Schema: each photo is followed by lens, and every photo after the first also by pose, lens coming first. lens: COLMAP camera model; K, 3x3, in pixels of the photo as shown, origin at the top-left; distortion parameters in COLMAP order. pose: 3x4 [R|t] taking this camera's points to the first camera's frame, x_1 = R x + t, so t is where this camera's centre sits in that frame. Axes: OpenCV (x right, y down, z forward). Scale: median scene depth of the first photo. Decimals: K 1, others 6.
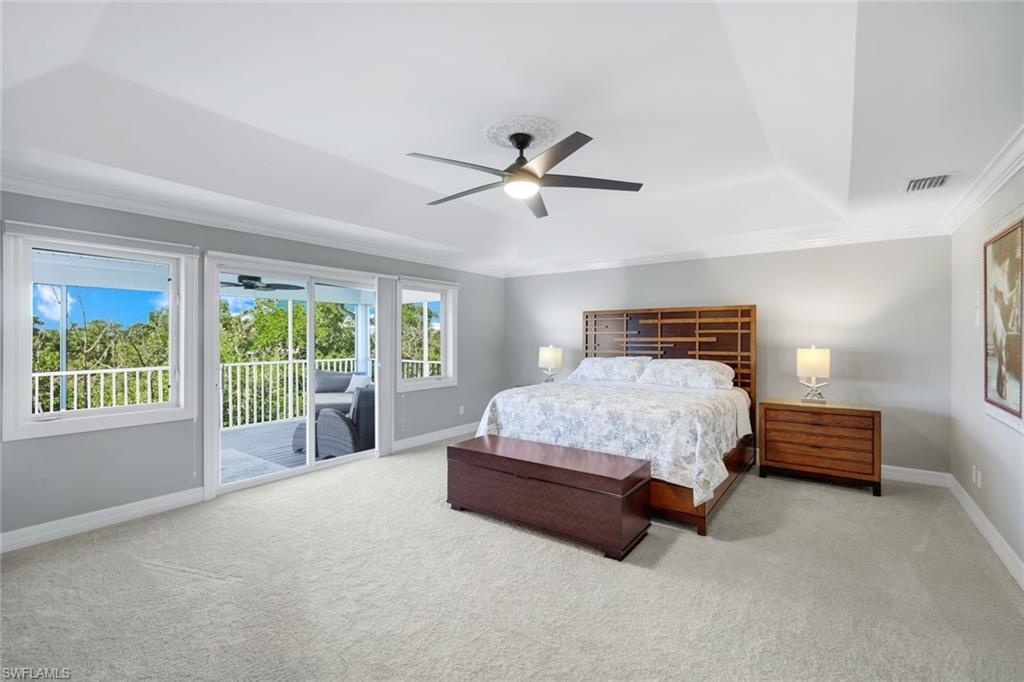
lens RADIAL K [[449.9, 0, 513.7], [0, 449.9, 335.9], [0, 0, 1]] dist [0.002995, -0.000583]
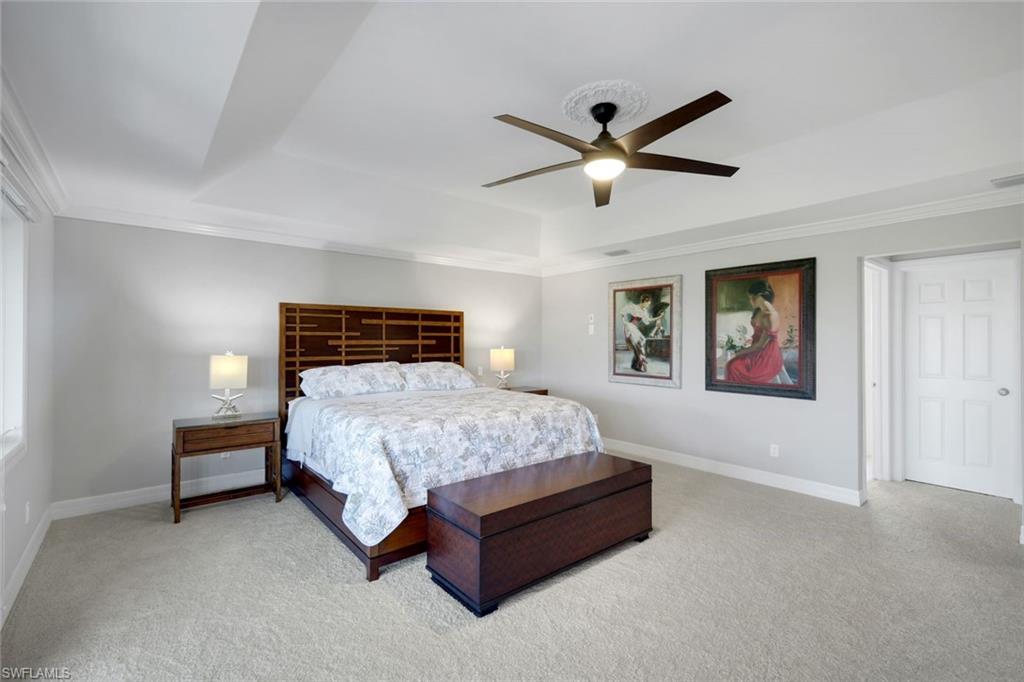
lens RADIAL K [[449.9, 0, 512.5], [0, 449.9, 341.0], [0, 0, 1]] dist [0.002995, -0.000583]
pose [[0.251716, 0.001228, 0.967800, -0.527712], [-0.004883, 0.999988, 0.000002, 0.004618], [-0.967789, -0.004727, 0.251719, 0.586491]]
